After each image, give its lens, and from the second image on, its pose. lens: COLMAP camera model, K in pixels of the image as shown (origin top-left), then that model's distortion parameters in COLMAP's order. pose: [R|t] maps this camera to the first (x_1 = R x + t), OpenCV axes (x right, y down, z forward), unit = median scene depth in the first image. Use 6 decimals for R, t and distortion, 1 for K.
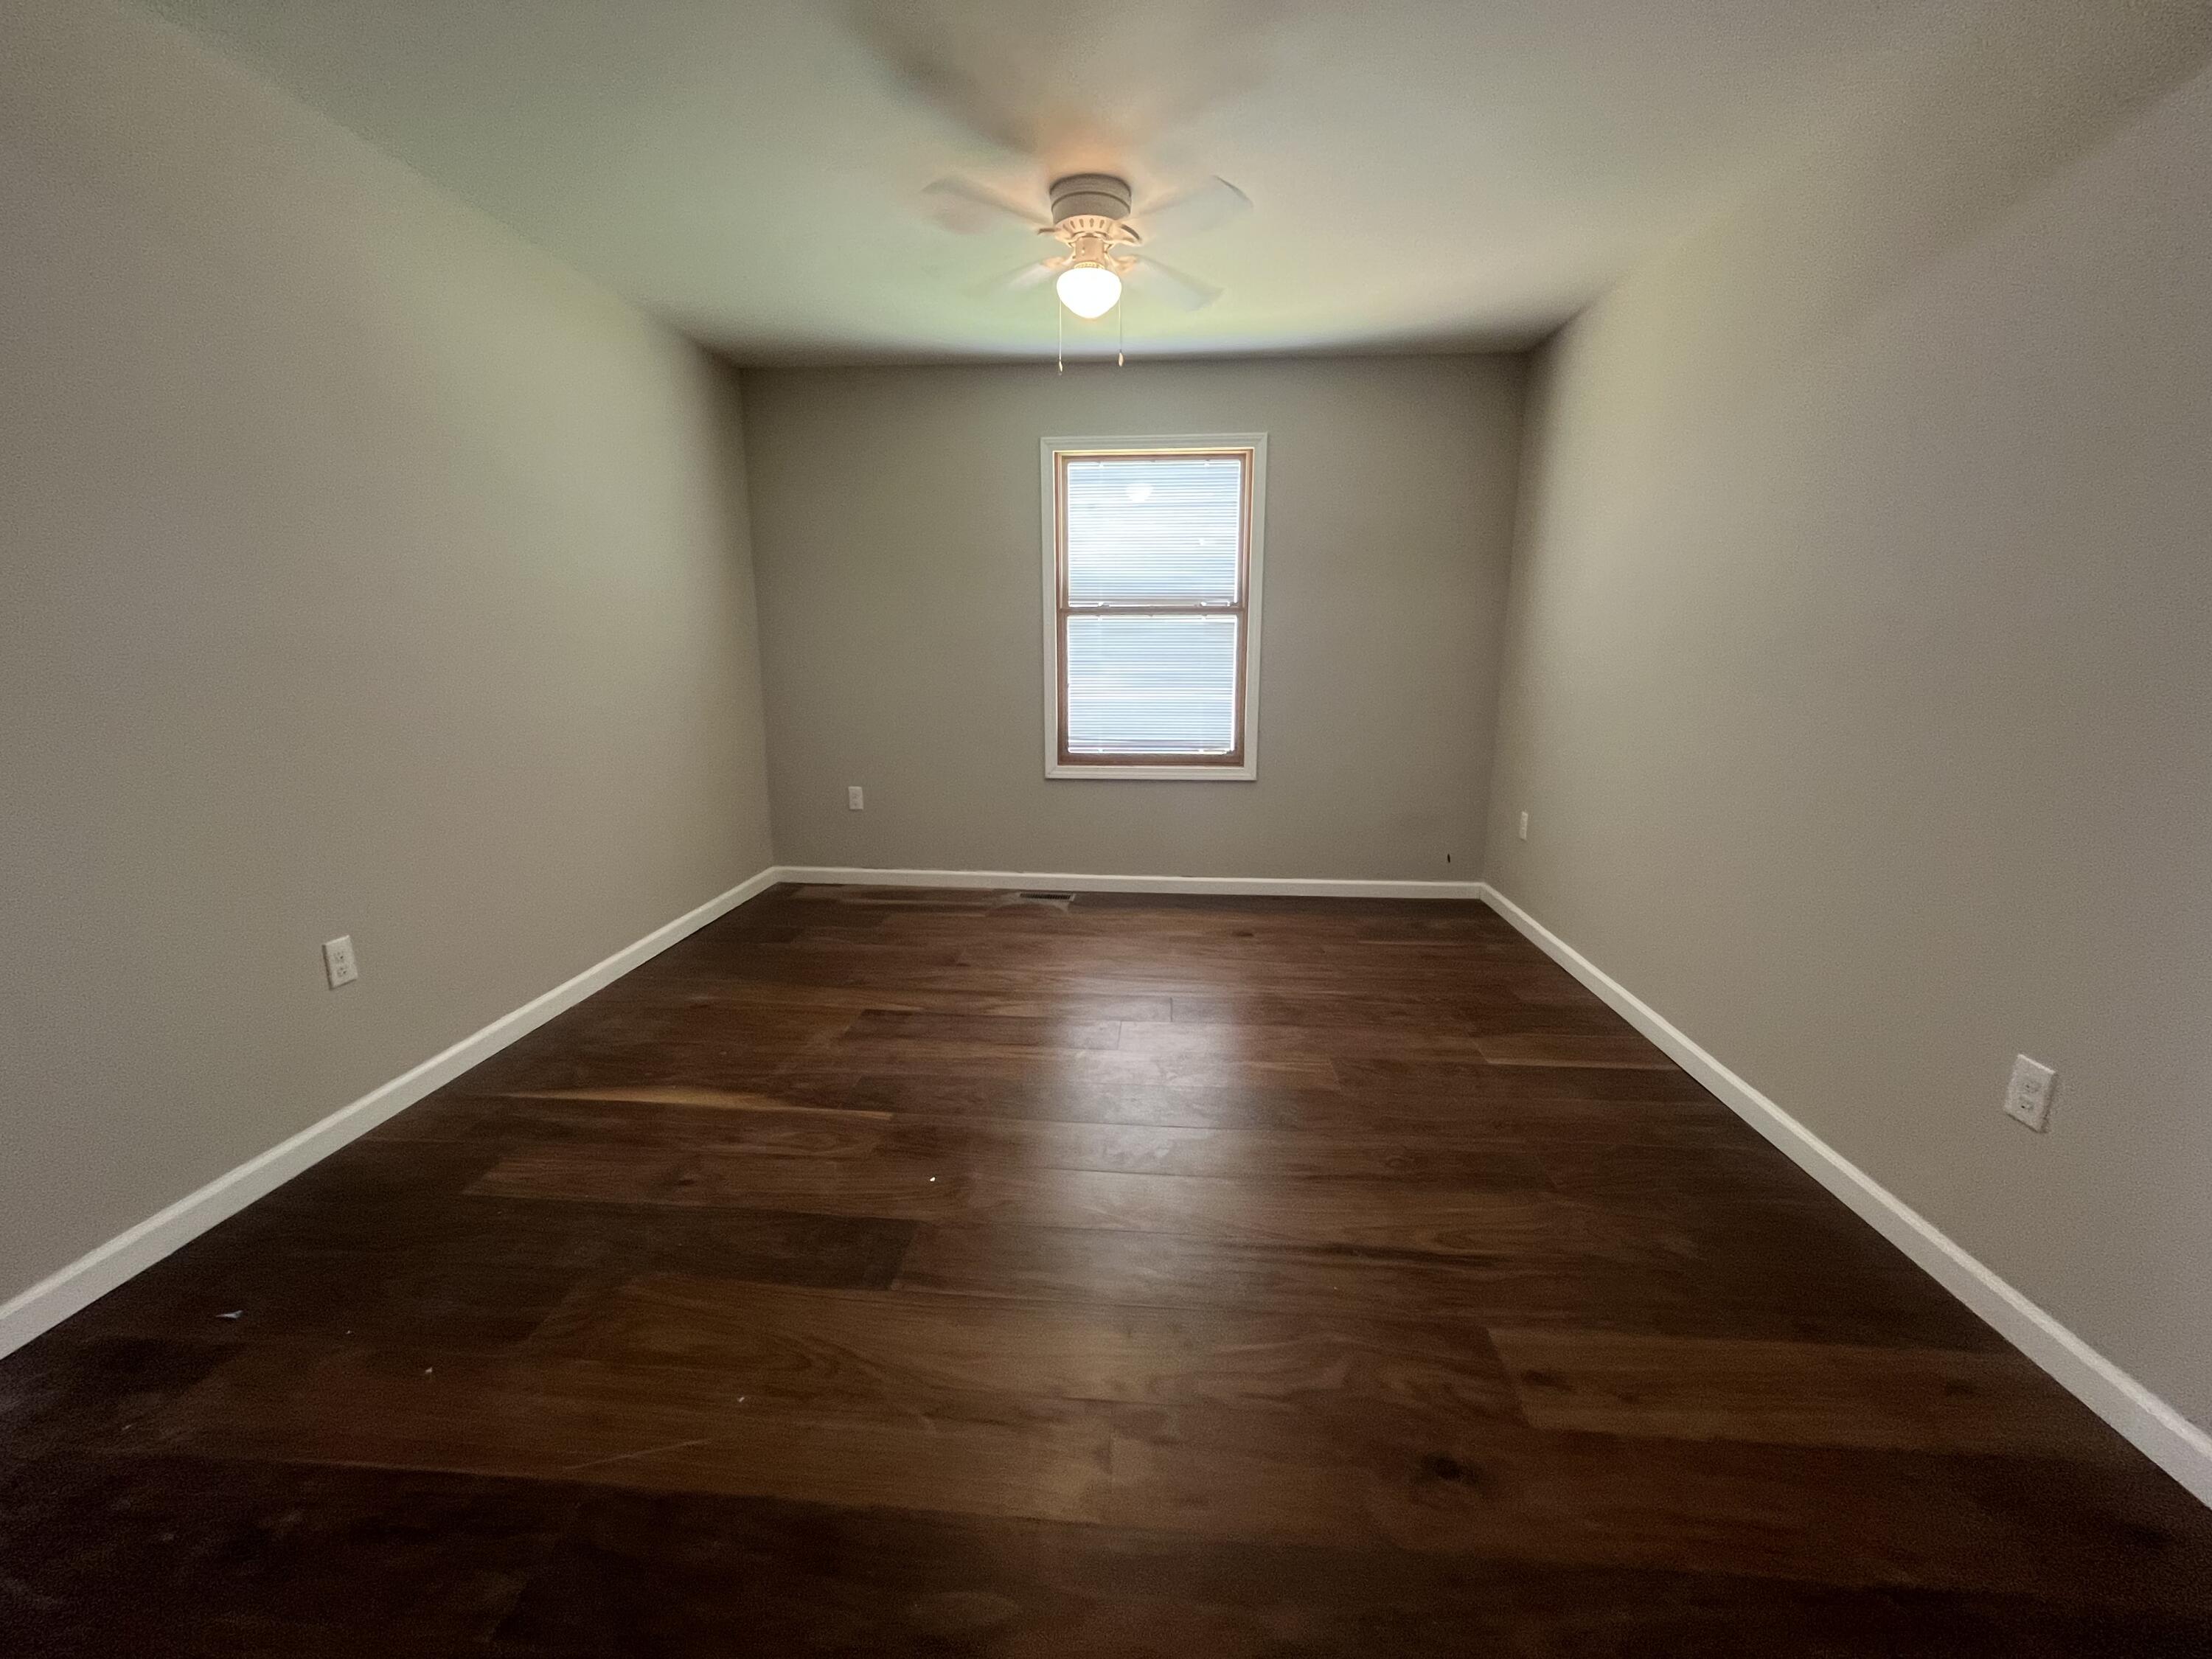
lens RADIAL K [[896.0, 0, 1104.6], [0, 896.0, 835.2], [0, 0, 1]] dist [-0.007559, -0.000363]
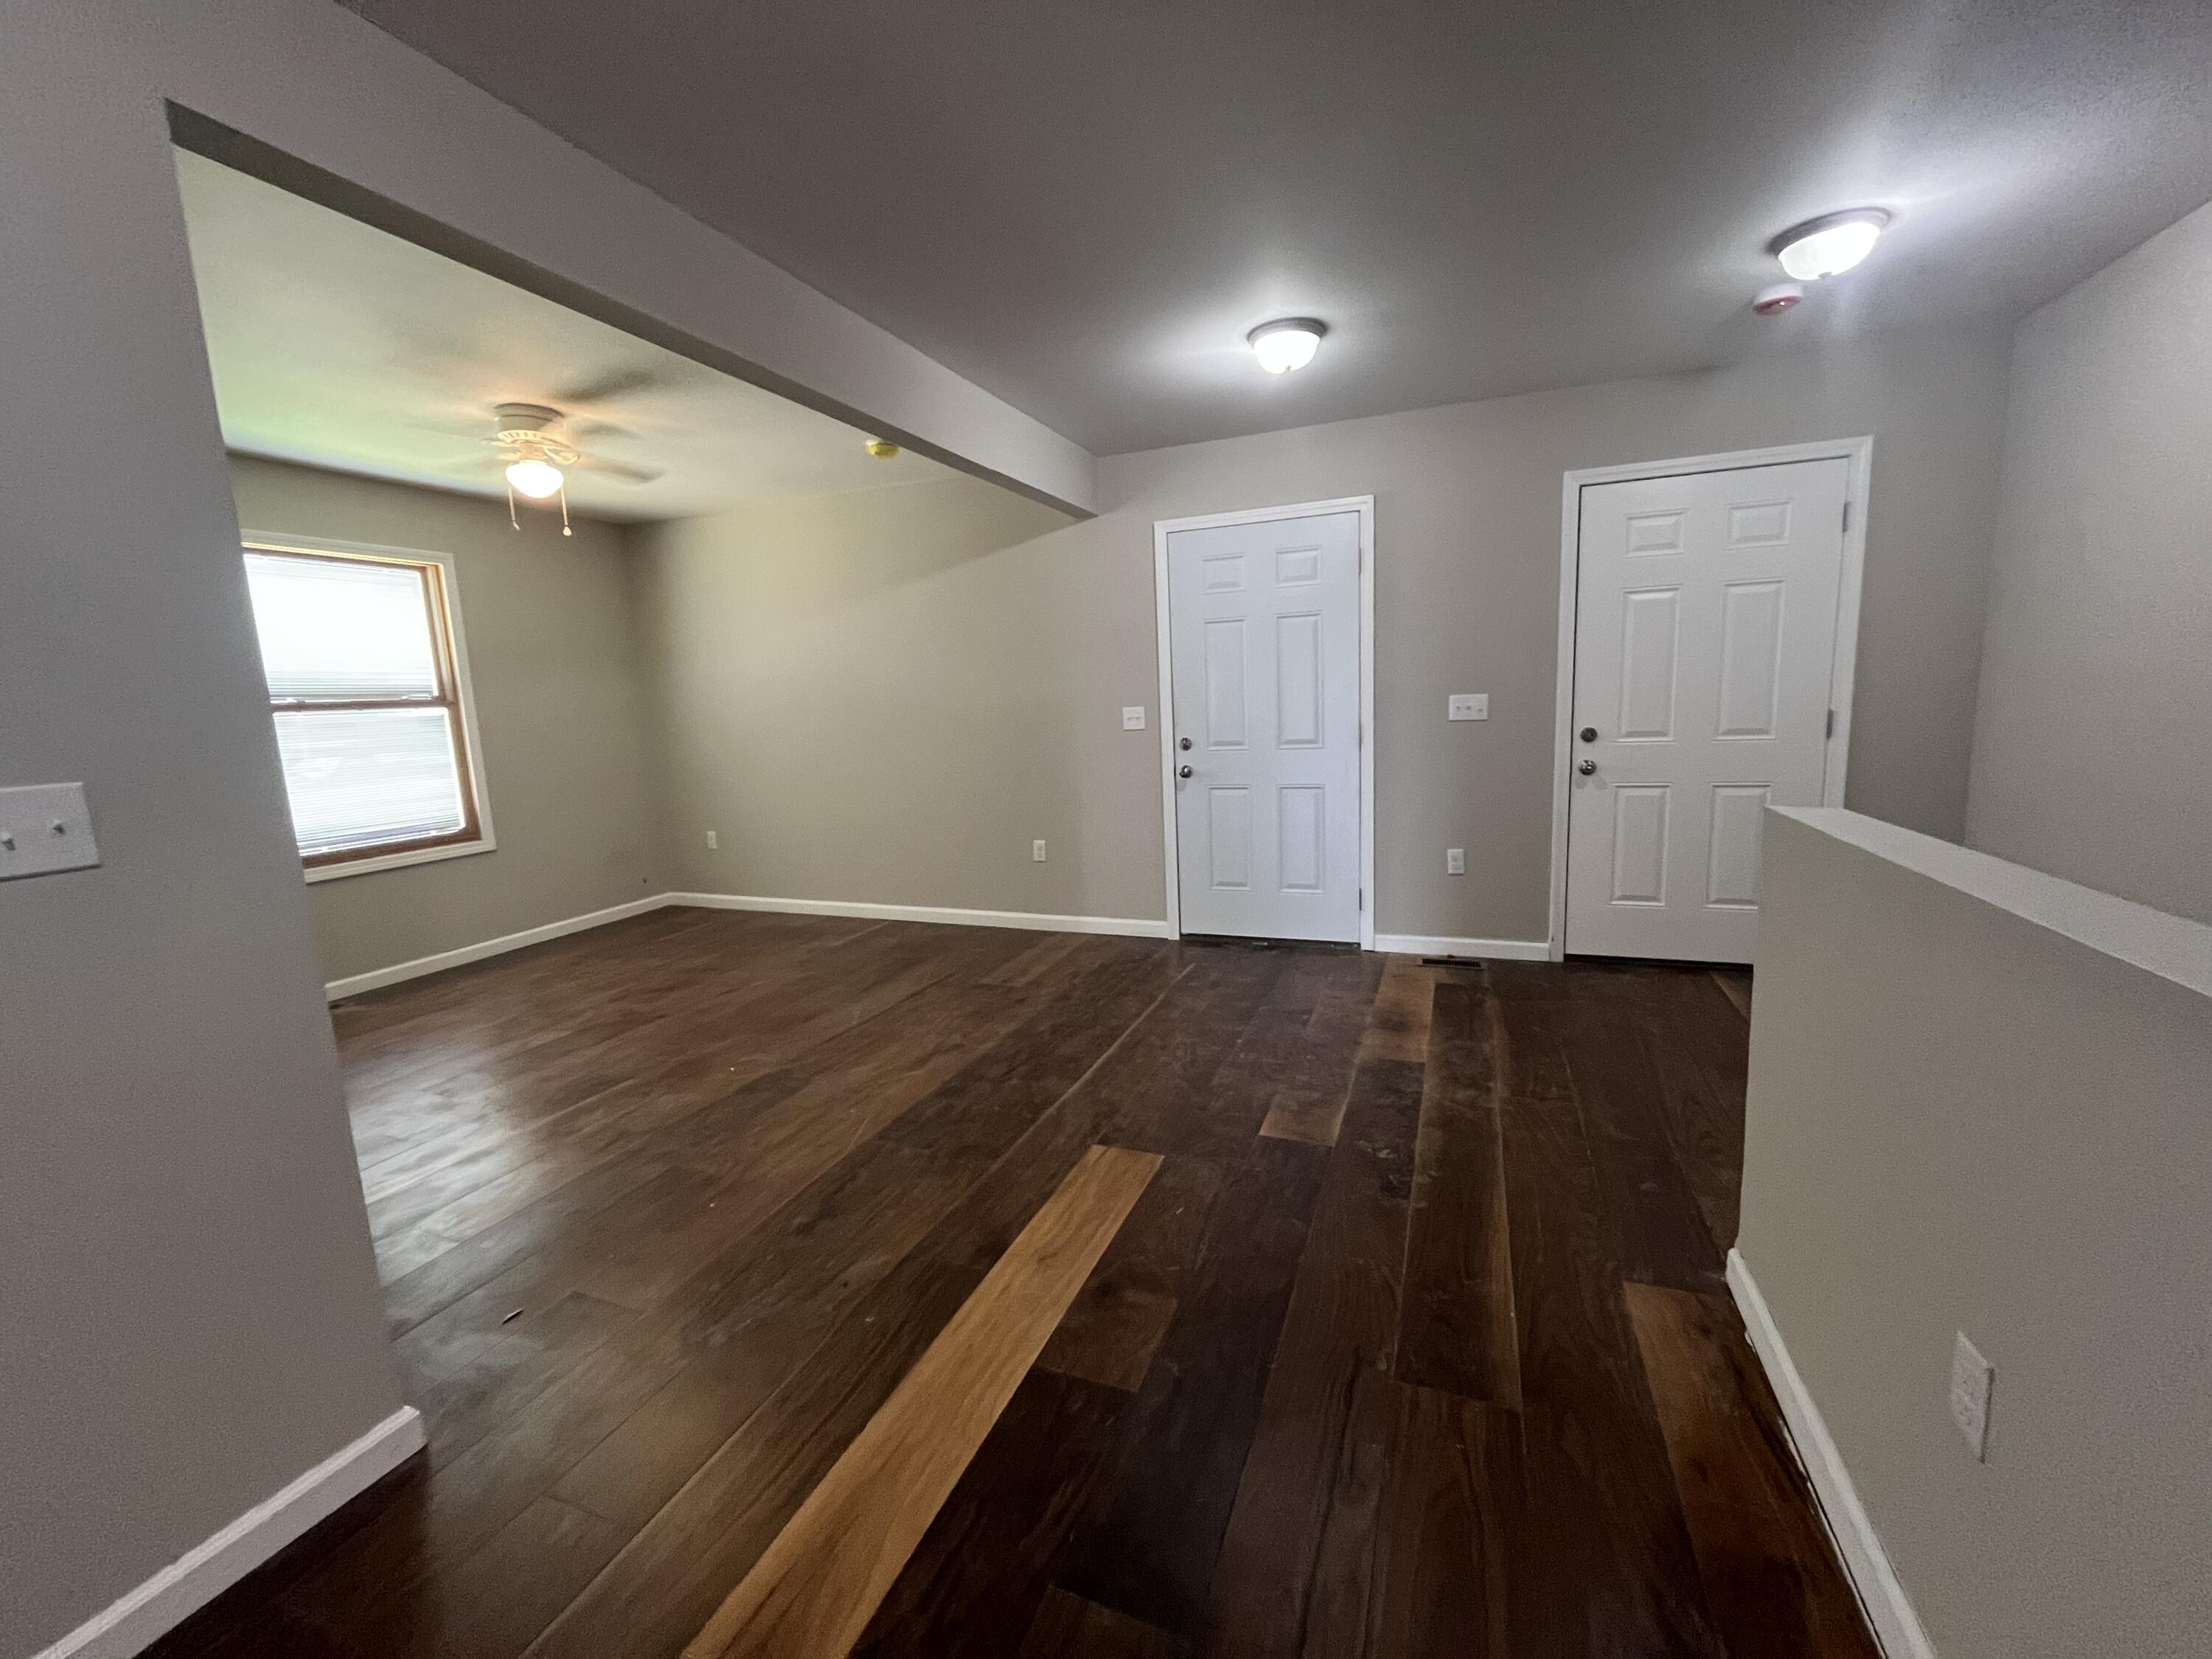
lens RADIAL K [[896.0, 0, 1107.4], [0, 896.0, 825.1], [0, 0, 1]] dist [-0.007559, -0.000363]
pose [[0.295035, -0.149235, 0.943760, -0.690148], [0.237403, 0.968203, 0.078884, 0.003934], [-0.925524, 0.200778, 0.321083, -0.090794]]
